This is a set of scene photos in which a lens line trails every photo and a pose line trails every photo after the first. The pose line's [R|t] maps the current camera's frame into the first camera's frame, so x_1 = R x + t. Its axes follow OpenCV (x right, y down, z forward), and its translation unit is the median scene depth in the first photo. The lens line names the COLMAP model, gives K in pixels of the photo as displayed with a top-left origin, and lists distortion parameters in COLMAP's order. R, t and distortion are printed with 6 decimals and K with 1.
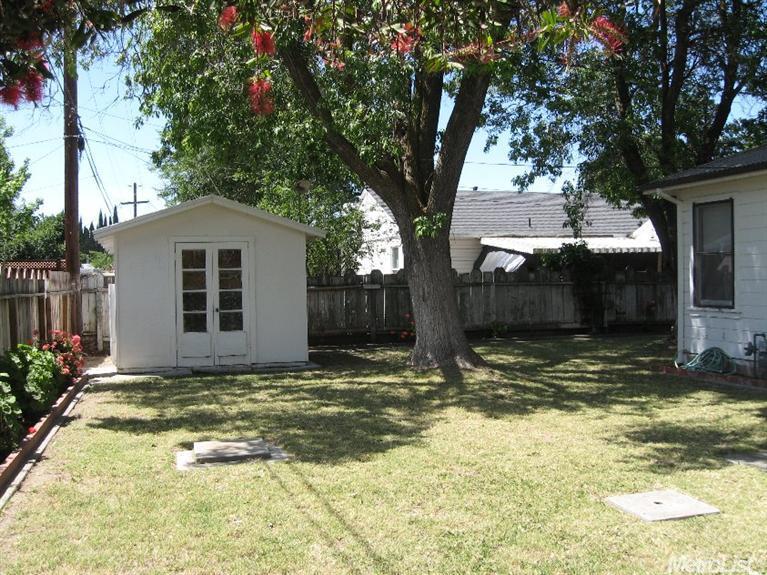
lens RADIAL K [[780.0, 0, 383.5], [0, 780.0, 287.5], [0, 0, 1]] dist [-0.111241, 0.019830]
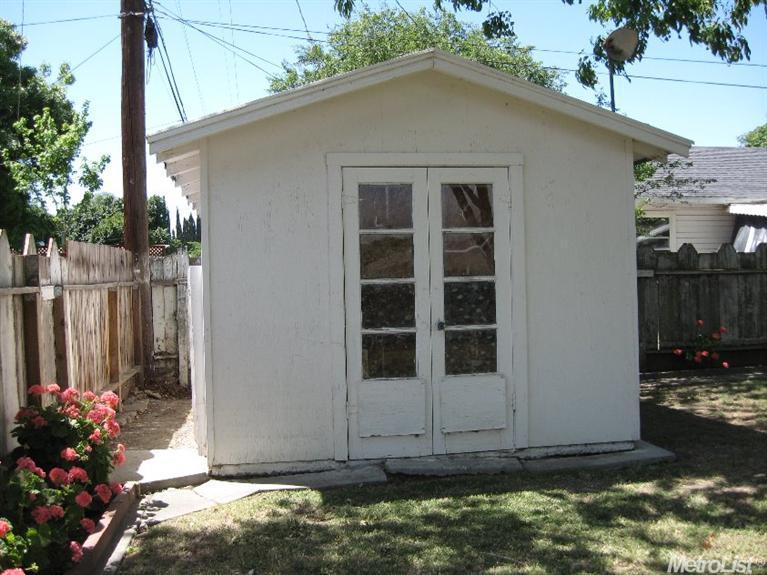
lens RADIAL K [[780.0, 0, 383.5], [0, 780.0, 287.5], [0, 0, 1]] dist [-0.111241, 0.019830]
pose [[0.992634, -0.002898, -0.121115, -0.158890], [0.004210, 0.999935, 0.010577, 0.002865], [0.121076, -0.011009, 0.992582, 0.470654]]
